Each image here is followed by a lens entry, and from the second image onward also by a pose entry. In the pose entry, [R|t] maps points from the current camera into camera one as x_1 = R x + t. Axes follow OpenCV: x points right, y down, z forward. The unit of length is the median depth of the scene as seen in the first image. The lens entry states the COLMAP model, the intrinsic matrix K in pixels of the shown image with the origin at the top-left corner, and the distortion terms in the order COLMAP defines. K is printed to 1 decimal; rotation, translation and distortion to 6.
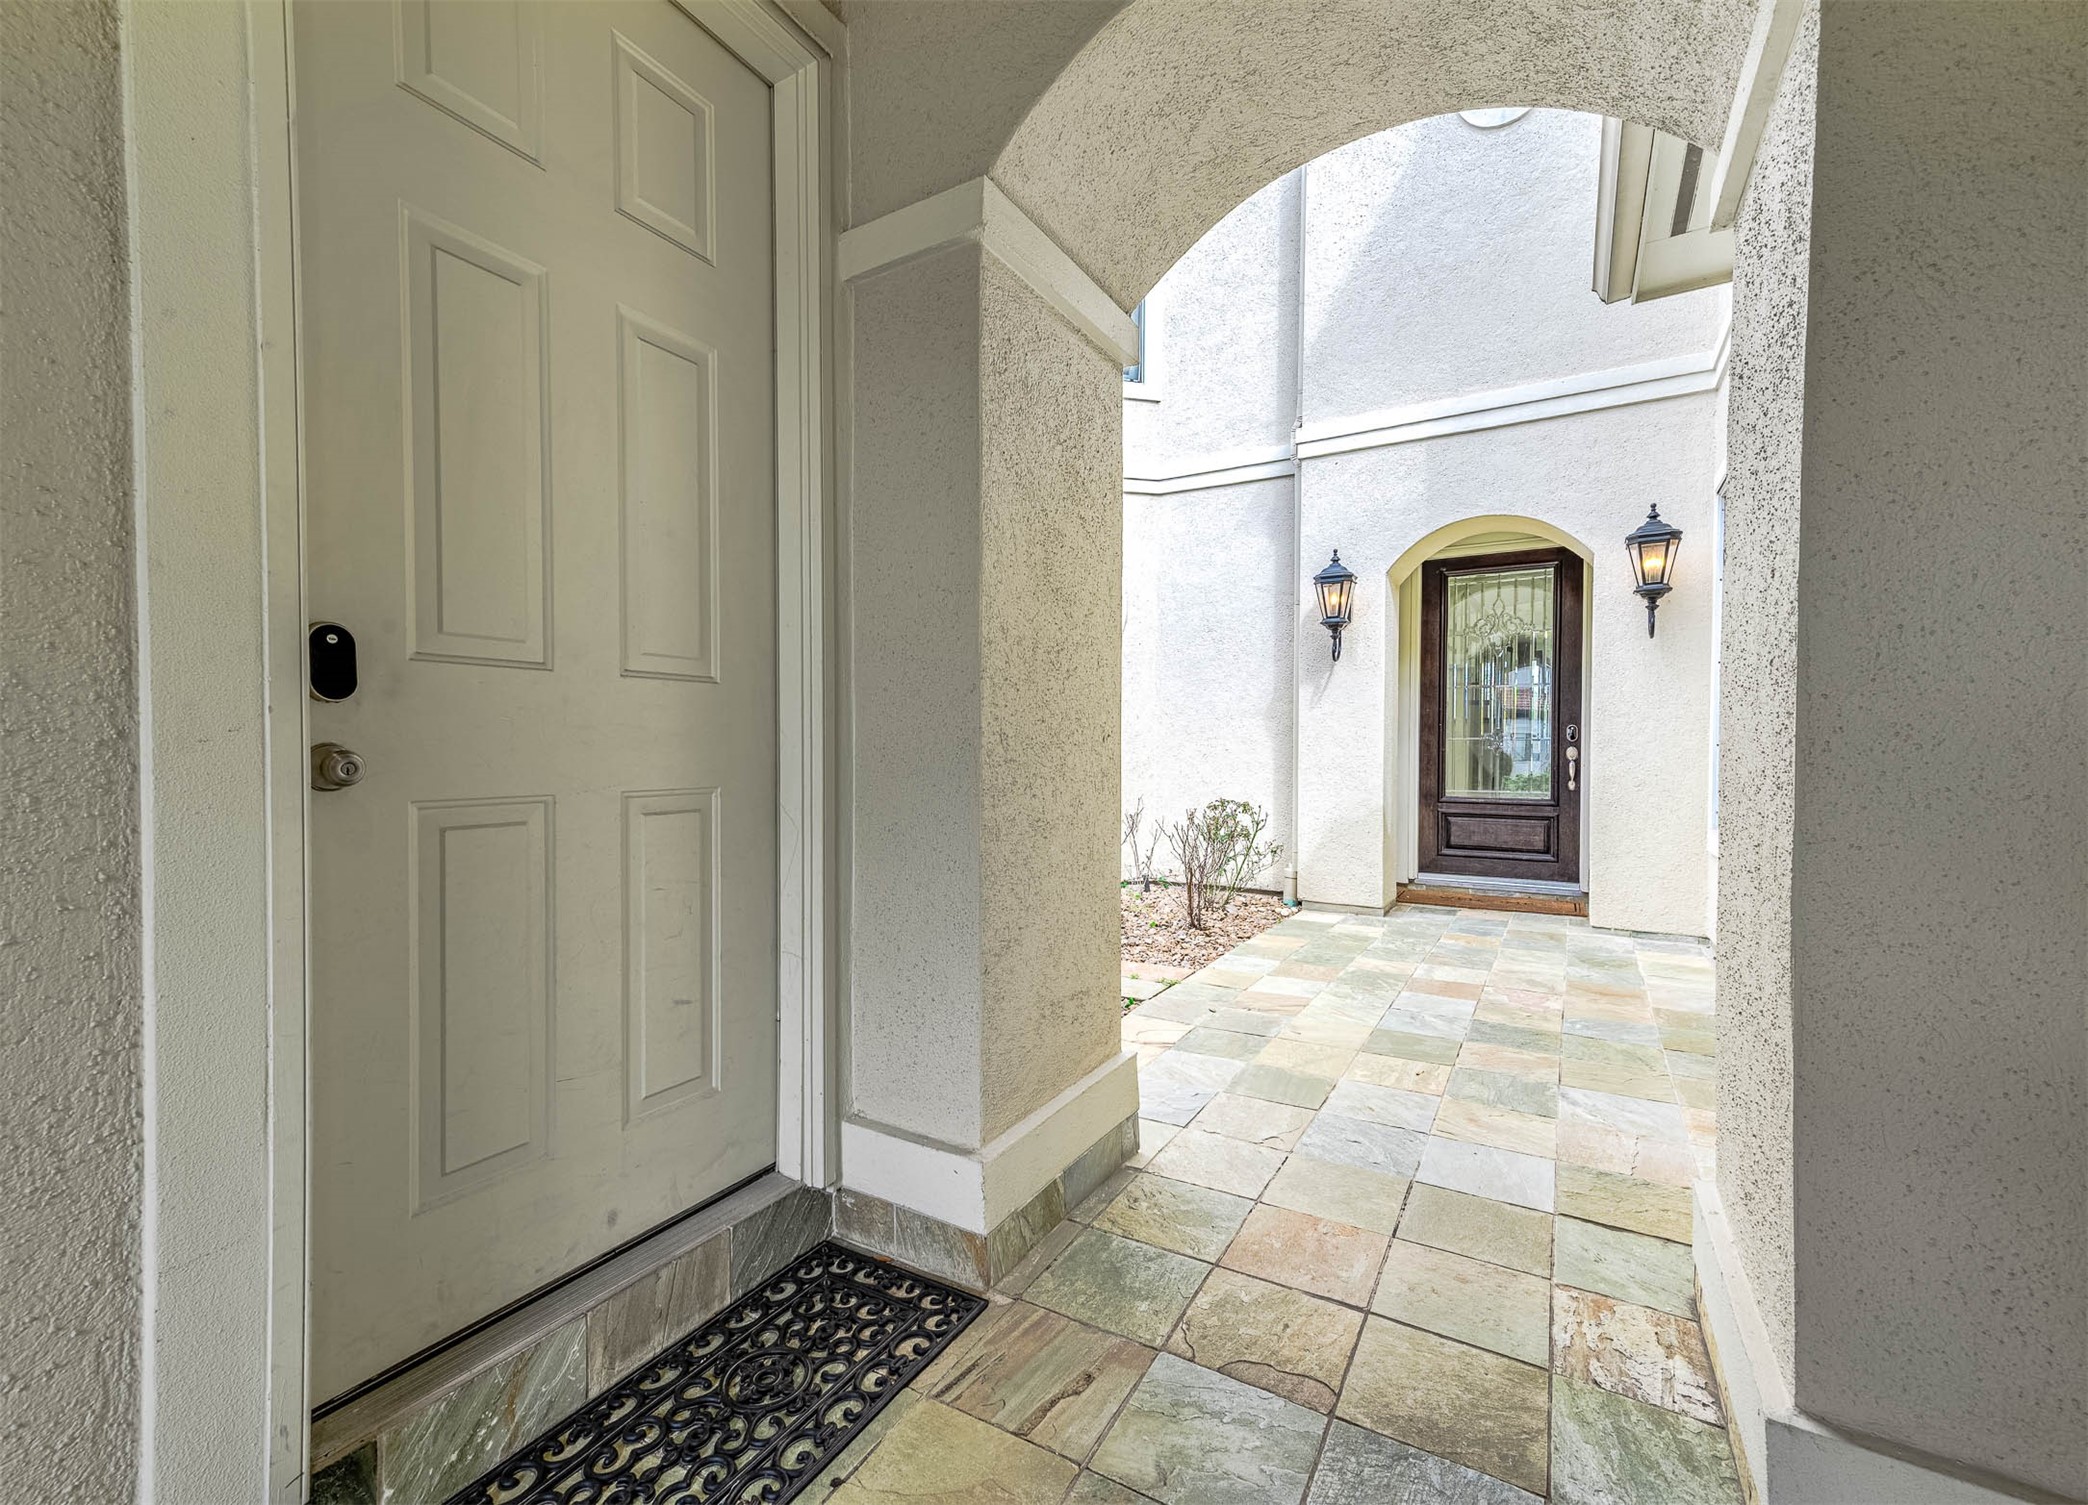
lens RADIAL K [[875.7, 0, 995.7], [0, 875.7, 756.3], [0, 0, 1]] dist [0.000135, -0.000069]
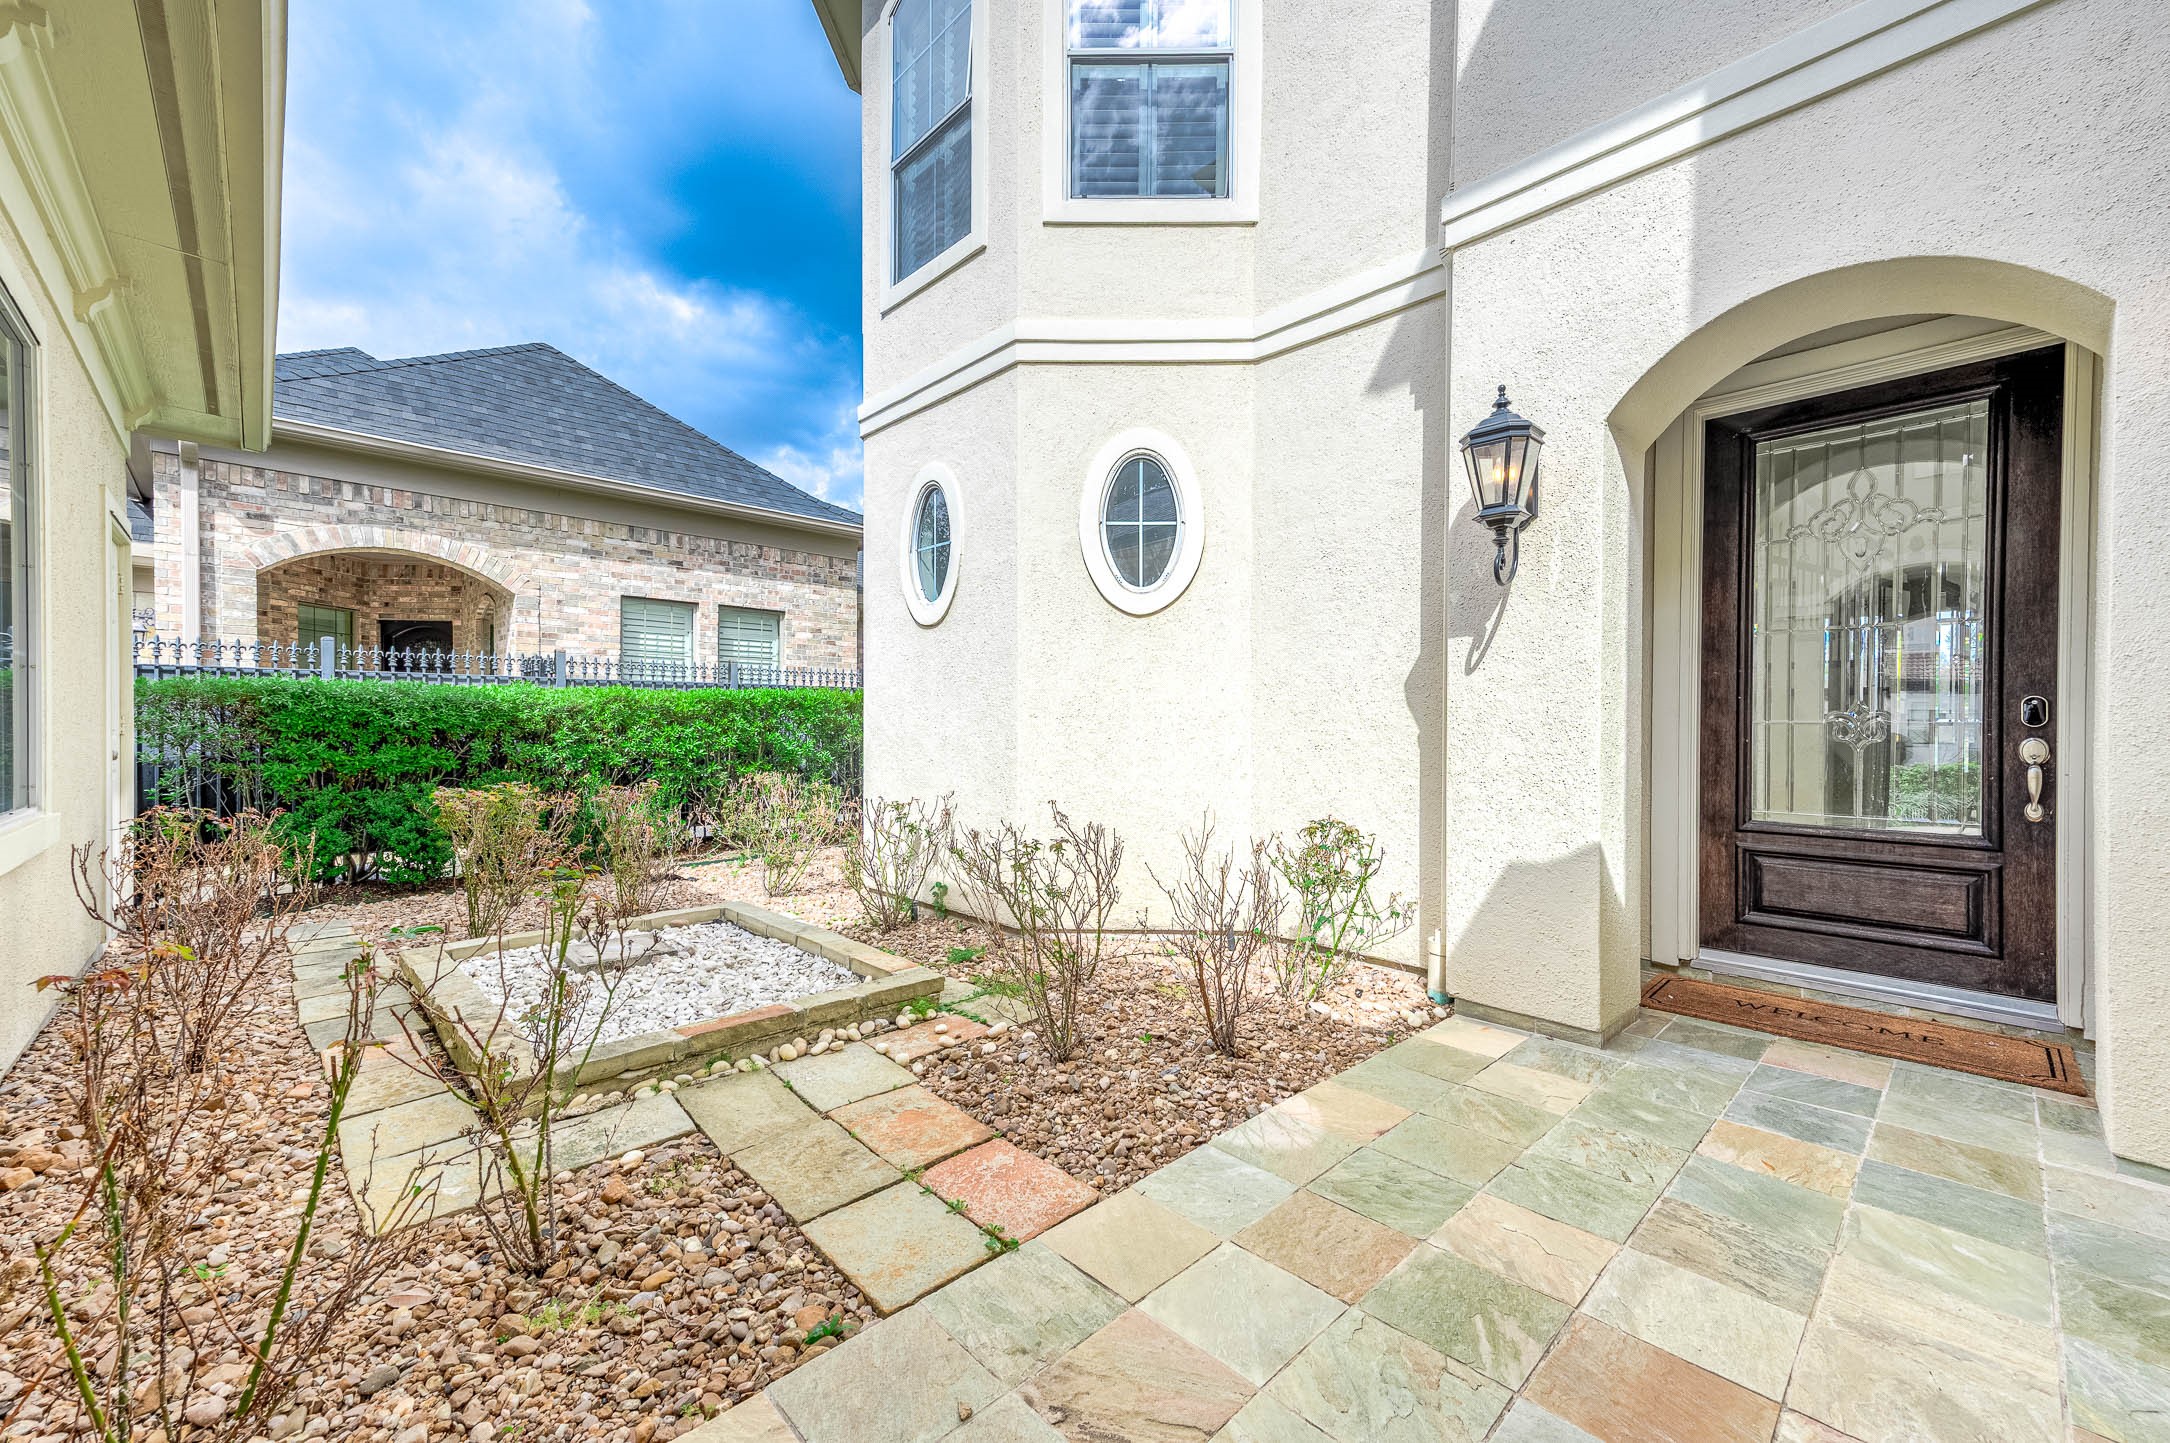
lens RADIAL K [[854.1, 0, 1055.9], [0, 854.1, 726.5], [0, 0, 1]] dist [0.011714, 0.000271]
pose [[0.969798, 0.000442, -0.243909, 0.222083], [-0.002356, 0.999969, -0.007558, -0.012072], [0.243898, 0.007905, 0.969769, 0.360958]]
